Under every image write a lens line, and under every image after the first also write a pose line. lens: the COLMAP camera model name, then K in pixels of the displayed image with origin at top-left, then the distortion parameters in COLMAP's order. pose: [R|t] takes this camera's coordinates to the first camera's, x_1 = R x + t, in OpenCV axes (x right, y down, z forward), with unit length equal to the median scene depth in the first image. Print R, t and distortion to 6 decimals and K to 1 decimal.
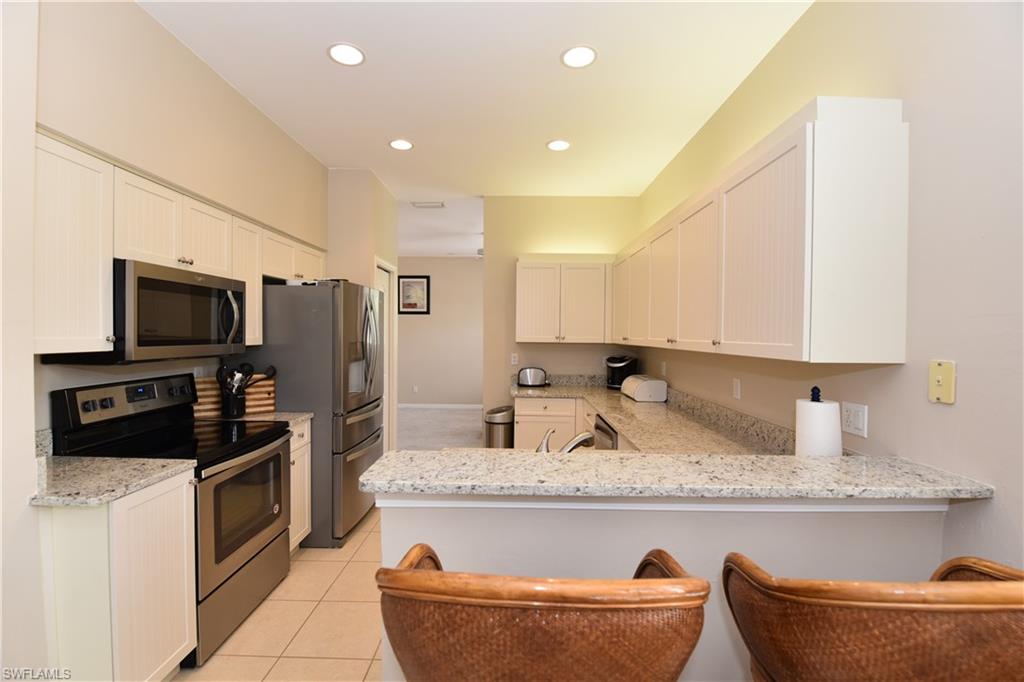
lens RADIAL K [[446.0, 0, 512.0], [0, 446.0, 341.0], [0, 0, 1]] dist [-0.018988, -0.000385]
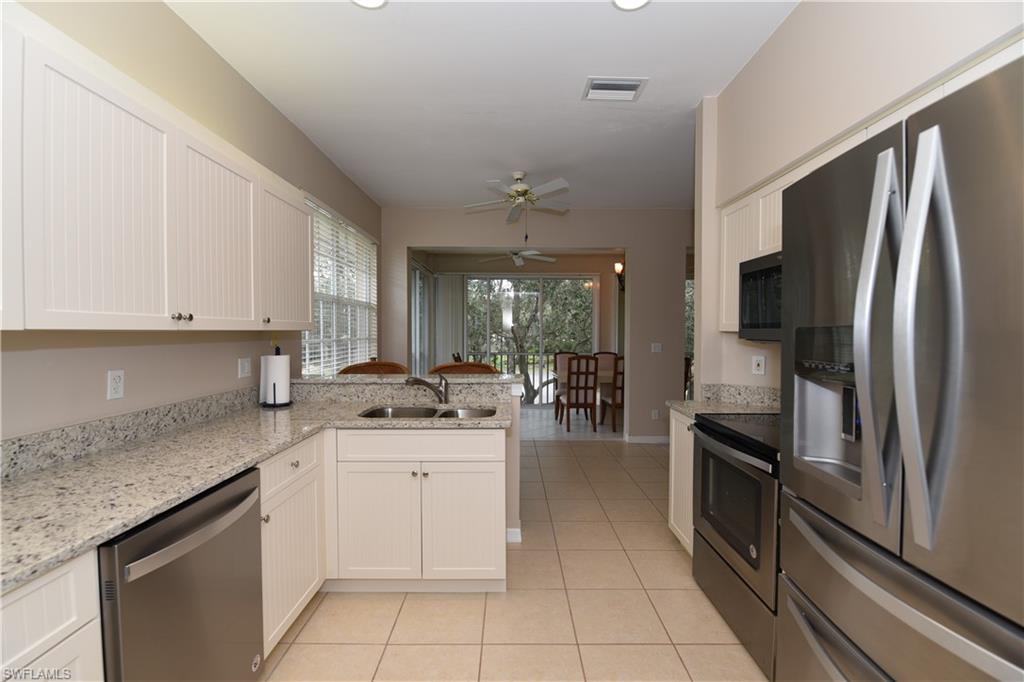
lens RADIAL K [[446.0, 0, 512.0], [0, 446.0, 341.0], [0, 0, 1]] dist [-0.018988, -0.000385]
pose [[-0.999830, -0.010738, -0.014958, -0.092629], [-0.011335, 0.999118, 0.040423, 0.002072], [0.014511, 0.040586, -0.999071, 1.397127]]
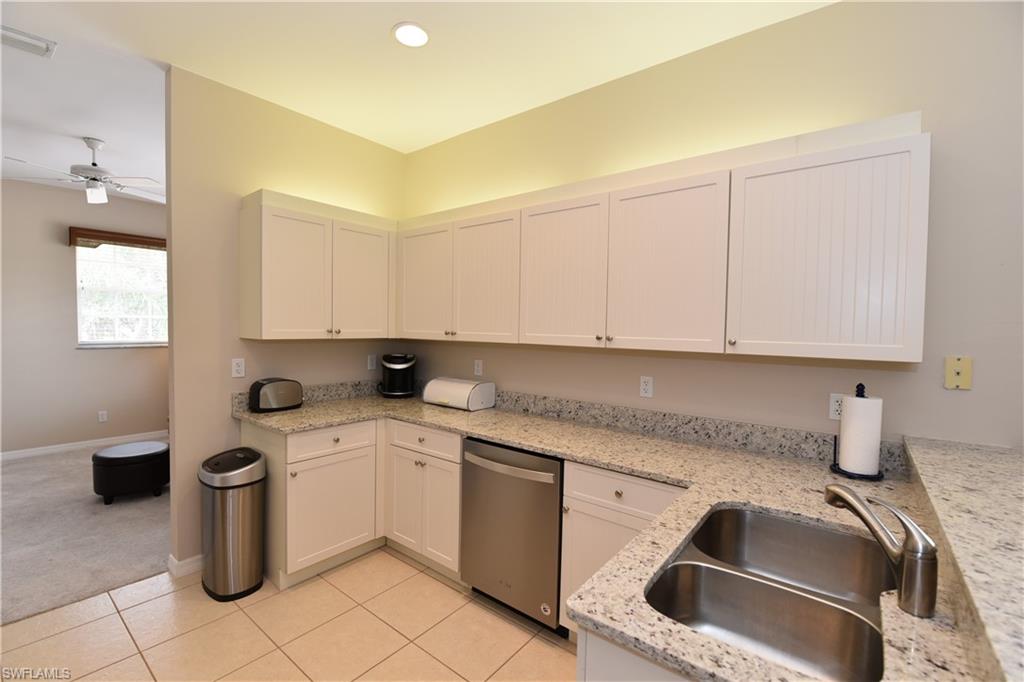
lens RADIAL K [[446.0, 0, 512.0], [0, 446.0, 341.0], [0, 0, 1]] dist [-0.018988, -0.000385]
pose [[0.616225, -0.028186, 0.787065, -0.348989], [0.003715, 0.999452, 0.032884, -0.019673], [-0.787561, -0.017340, 0.615992, 0.522465]]
